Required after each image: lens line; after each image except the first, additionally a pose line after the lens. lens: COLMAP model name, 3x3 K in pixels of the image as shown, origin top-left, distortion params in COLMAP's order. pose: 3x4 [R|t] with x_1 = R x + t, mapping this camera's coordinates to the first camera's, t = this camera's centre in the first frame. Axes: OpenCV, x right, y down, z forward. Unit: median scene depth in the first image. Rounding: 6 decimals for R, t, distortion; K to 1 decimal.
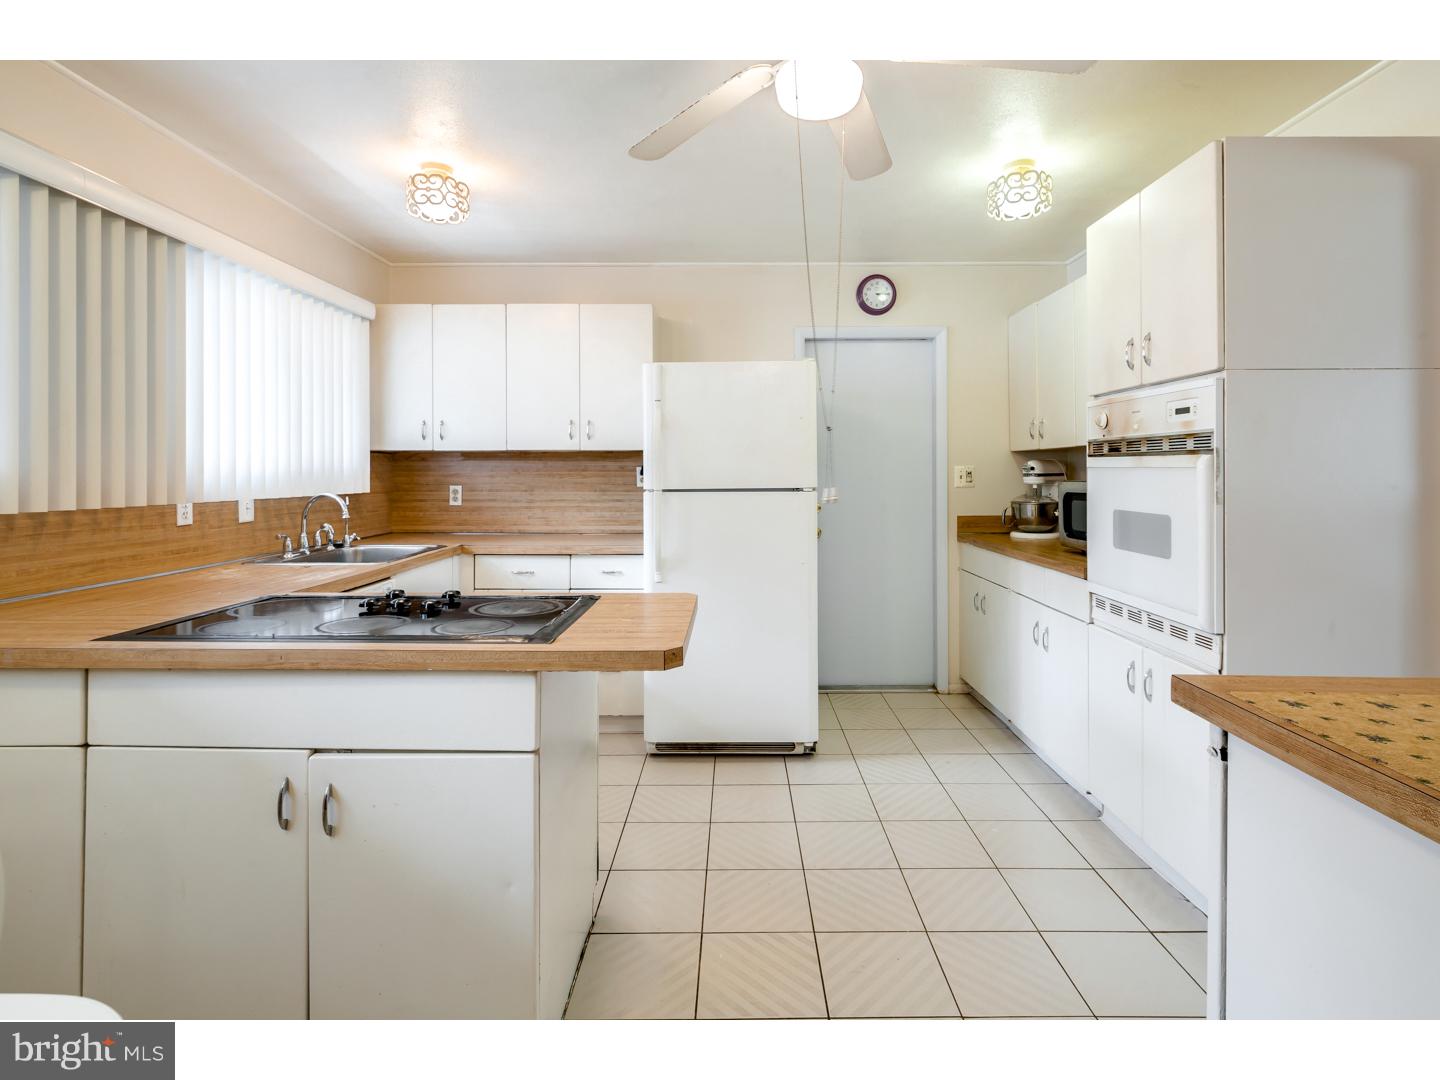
lens RADIAL K [[703.9, 0, 737.3], [0, 703.9, 471.6], [0, 0, 1]] dist [0.002784, -0.001494]
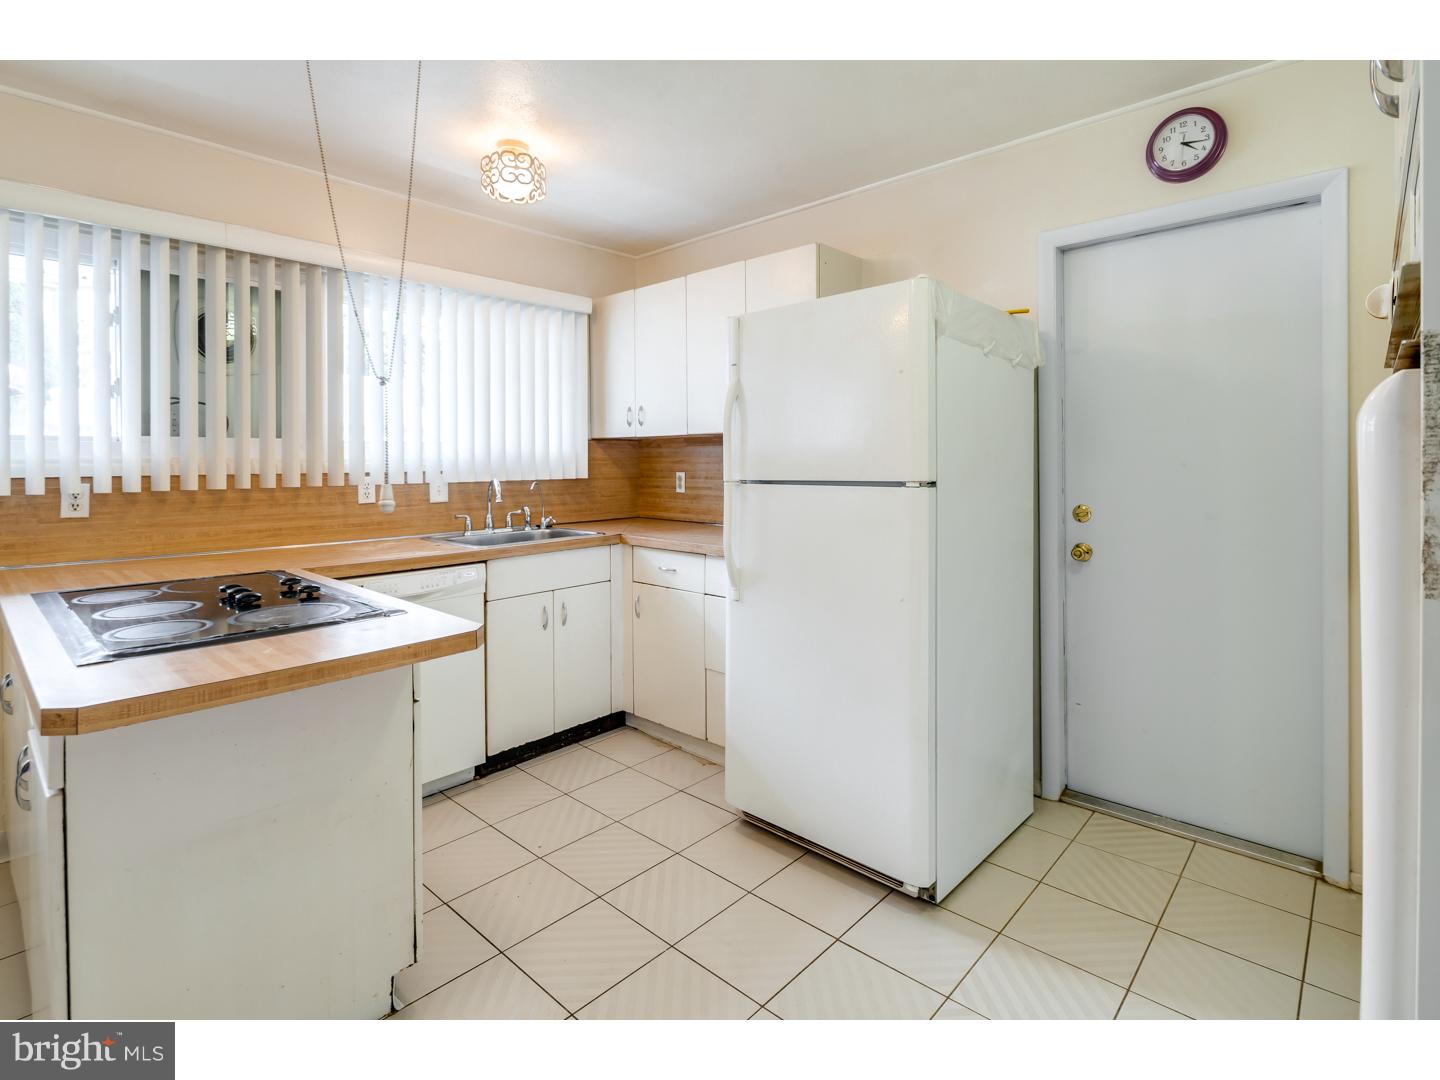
lens RADIAL K [[699.6, 0, 738.9], [0, 699.6, 467.5], [0, 0, 1]] dist [0.001474, -0.000368]
pose [[0.742725, 0.004507, -0.669582, 0.378305], [0.004695, 0.999918, 0.011938, 0.002138], [0.669580, -0.012010, 0.742643, 0.405908]]
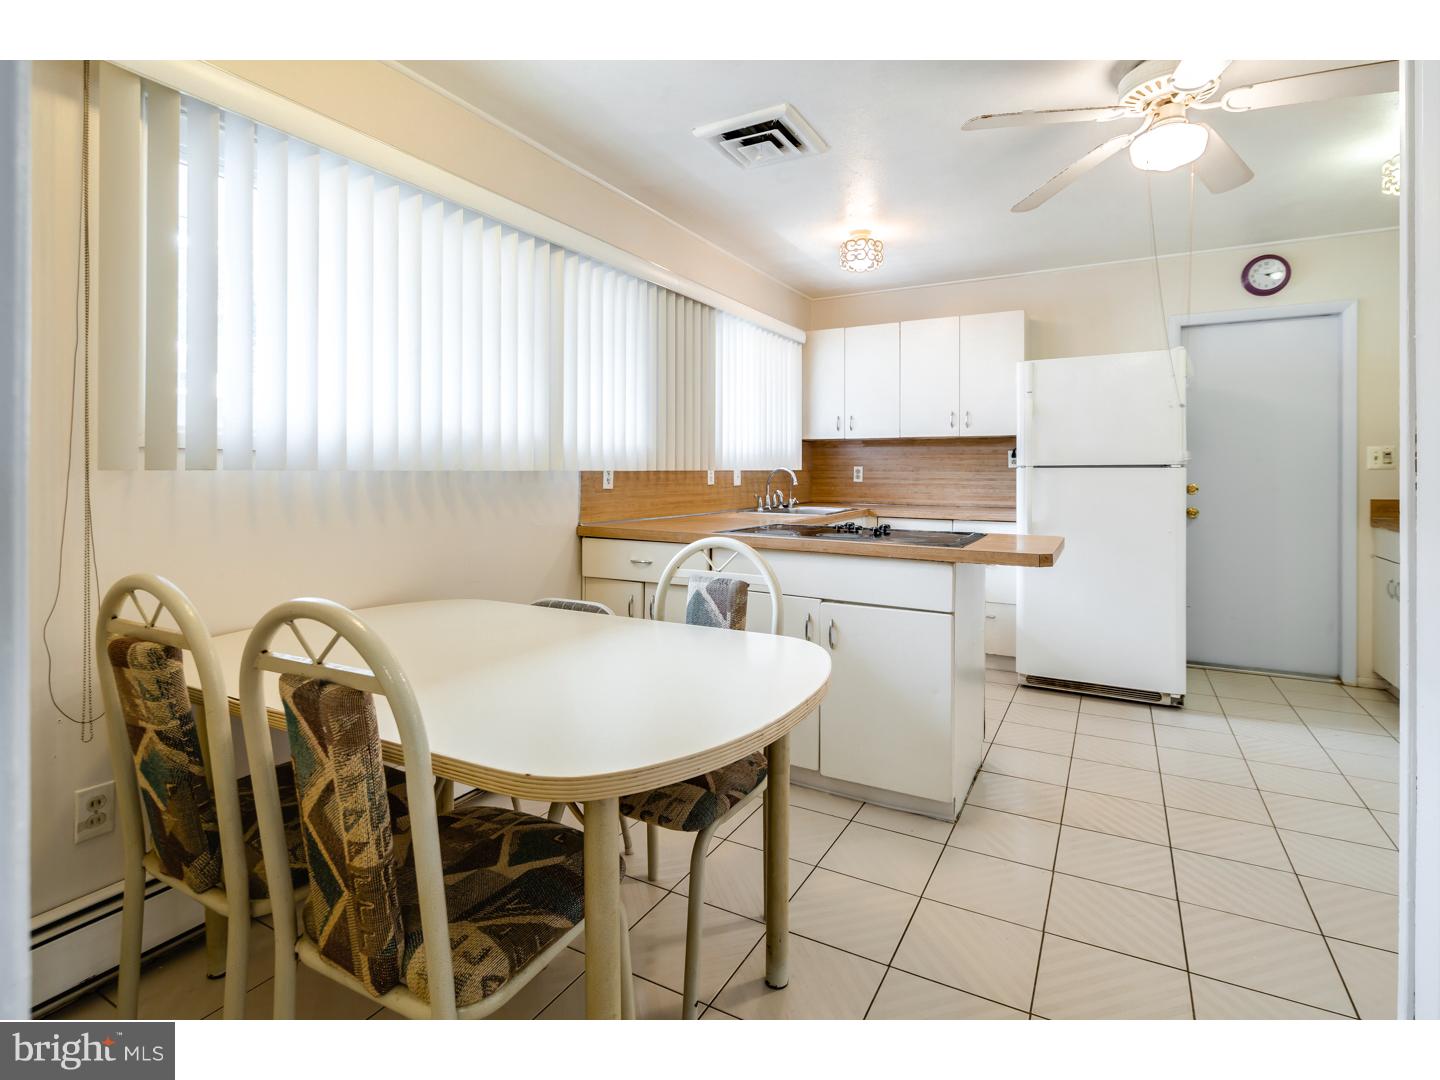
lens RADIAL K [[703.9, 0, 737.3], [0, 703.9, 471.6], [0, 0, 1]] dist [0.002784, -0.001494]
pose [[0.879371, 0.004727, -0.476113, 0.020124], [-0.003115, 0.999986, 0.004176, 0.029813], [0.476127, -0.002189, 0.879374, -0.281733]]
